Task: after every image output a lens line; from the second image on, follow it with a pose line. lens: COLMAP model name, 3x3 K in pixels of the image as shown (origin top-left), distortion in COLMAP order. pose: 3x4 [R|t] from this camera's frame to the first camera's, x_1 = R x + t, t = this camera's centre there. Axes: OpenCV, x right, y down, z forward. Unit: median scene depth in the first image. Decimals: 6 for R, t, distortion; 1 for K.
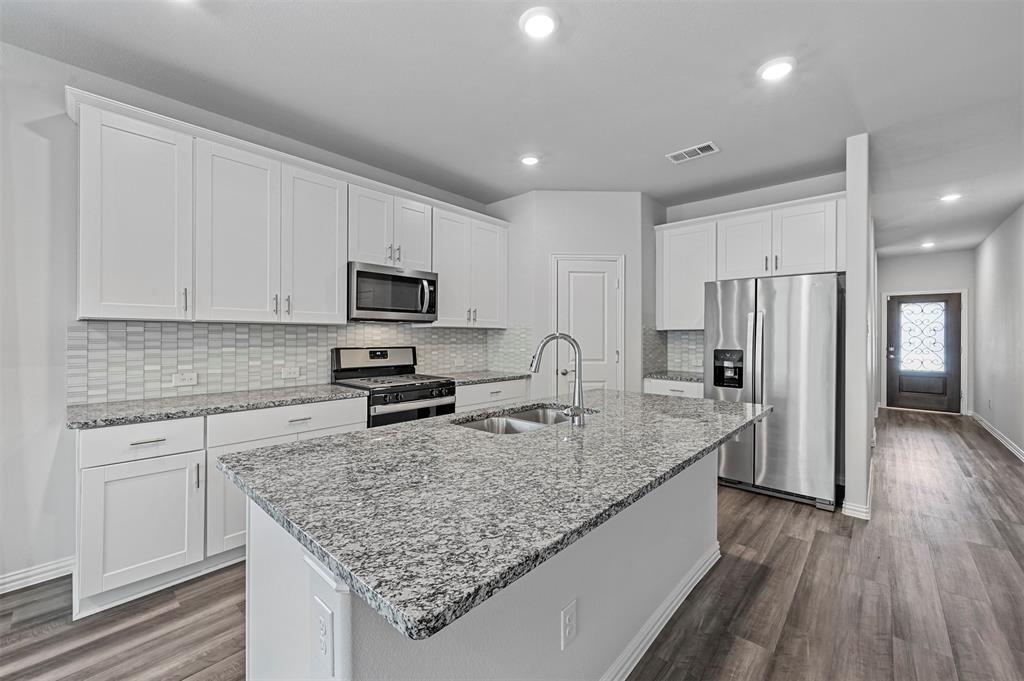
lens RADIAL K [[407.3, 0, 513.4], [0, 407.3, 337.8], [0, 0, 1]] dist [-0.000091, 0.000777]
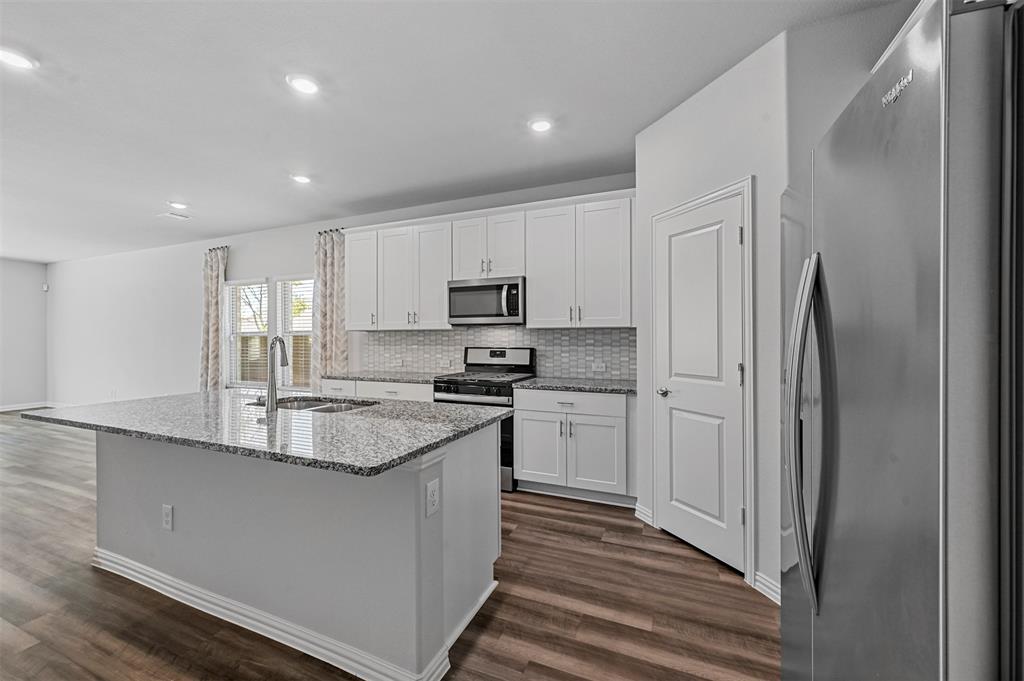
lens RADIAL K [[407.3, 0, 510.4], [0, 407.3, 339.4], [0, 0, 1]] dist [-0.000091, 0.000777]
pose [[0.321818, -0.000440, -0.946801, 0.794709], [0.000999, 0.999999, -0.000125, 0.000157], [0.946801, -0.000906, 0.321819, 0.667778]]
